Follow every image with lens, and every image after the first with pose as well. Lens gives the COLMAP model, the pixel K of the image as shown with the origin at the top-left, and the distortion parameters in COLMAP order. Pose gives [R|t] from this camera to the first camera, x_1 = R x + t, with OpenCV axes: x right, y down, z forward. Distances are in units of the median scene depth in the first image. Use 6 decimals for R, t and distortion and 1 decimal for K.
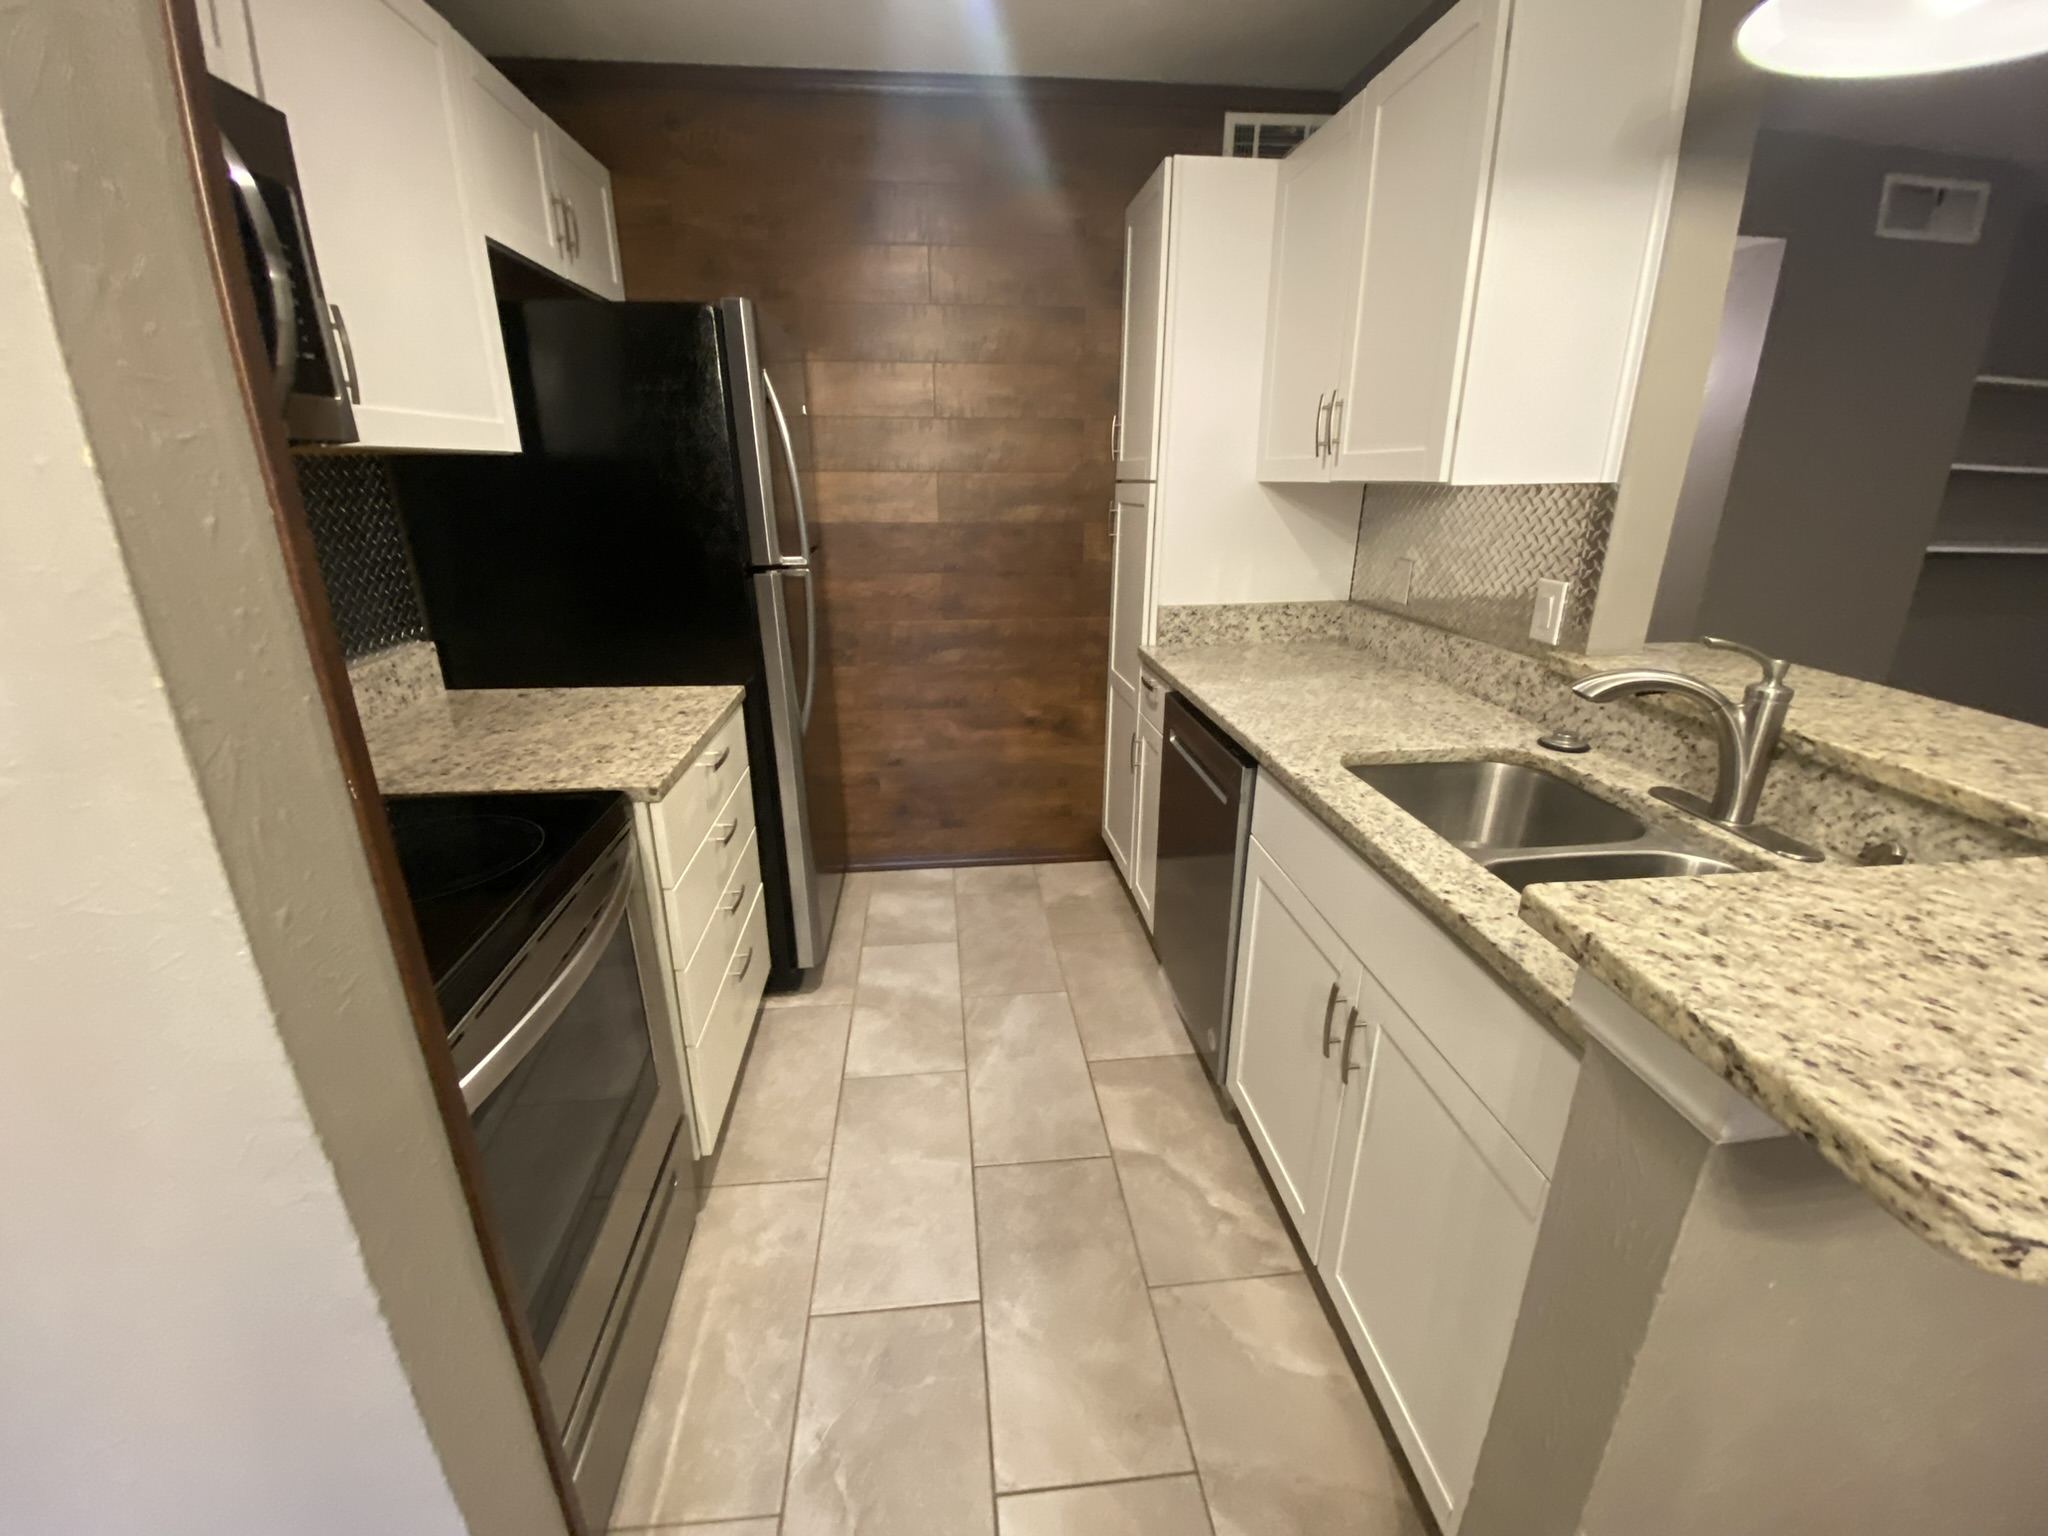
lens RADIAL K [[836.3, 0, 1024.0], [0, 836.3, 768.0], [0, 0, 1]] dist [0.016522, -0.020479]
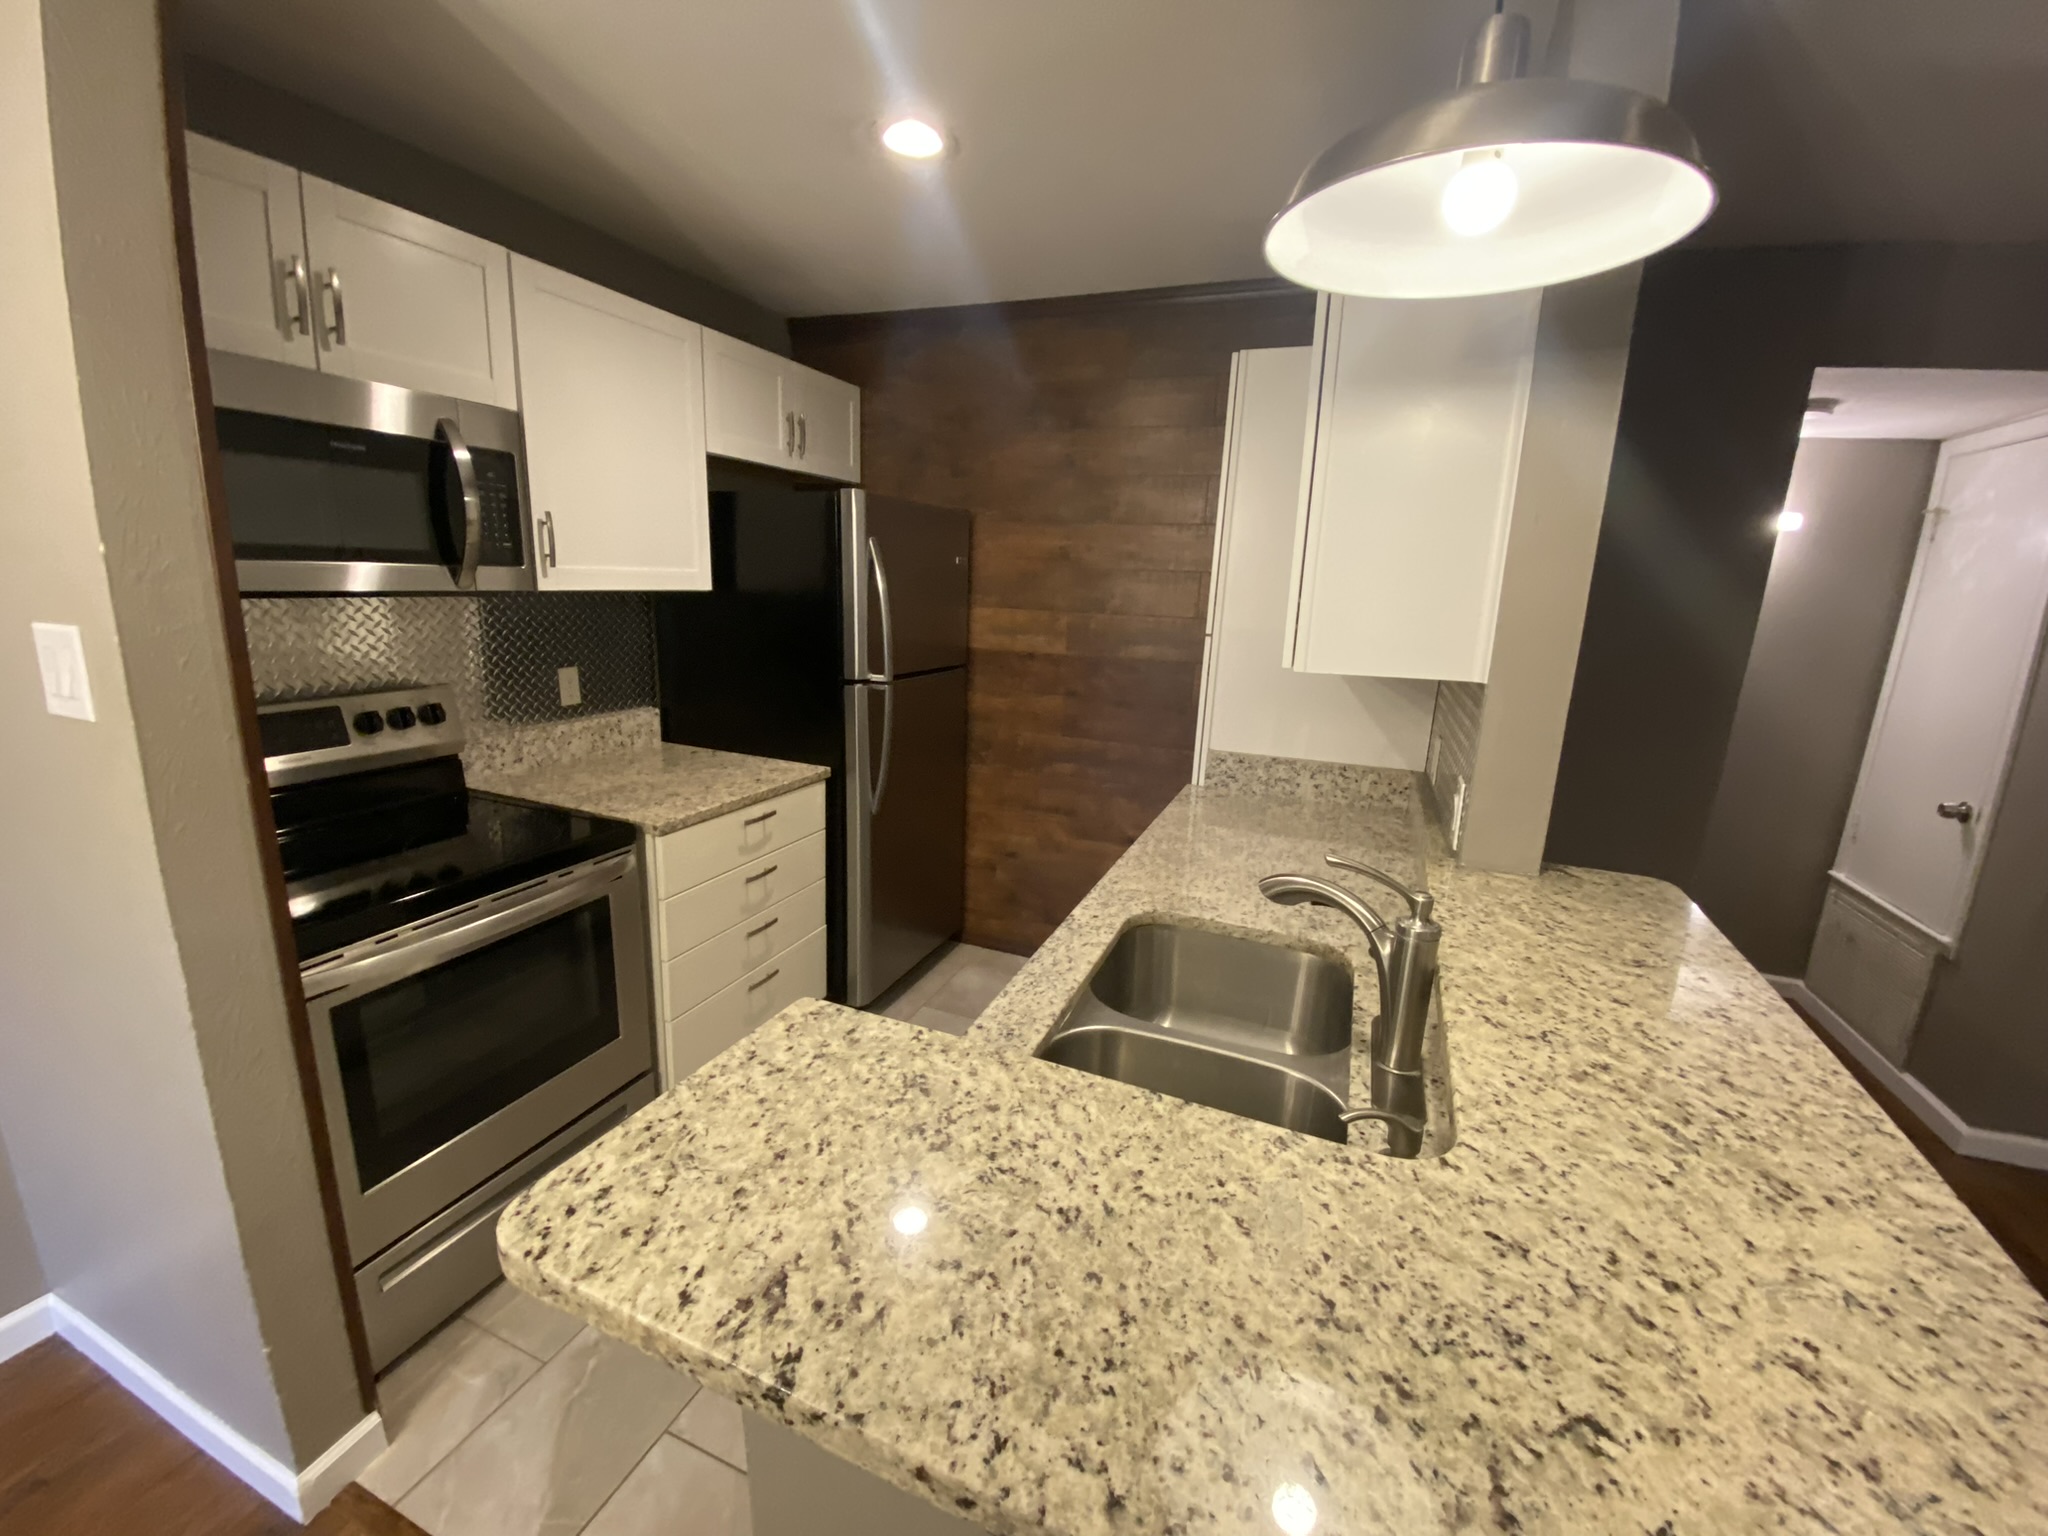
lens RADIAL K [[831.1, 0, 1024.0], [0, 831.1, 768.0], [0, 0, 1]] dist [0.034444, -0.032005]
pose [[0.880861, 0.141823, -0.451630, 0.559763], [-0.194233, 0.978338, -0.071611, -0.069731], [0.431691, 0.150801, 0.889327, -0.017310]]
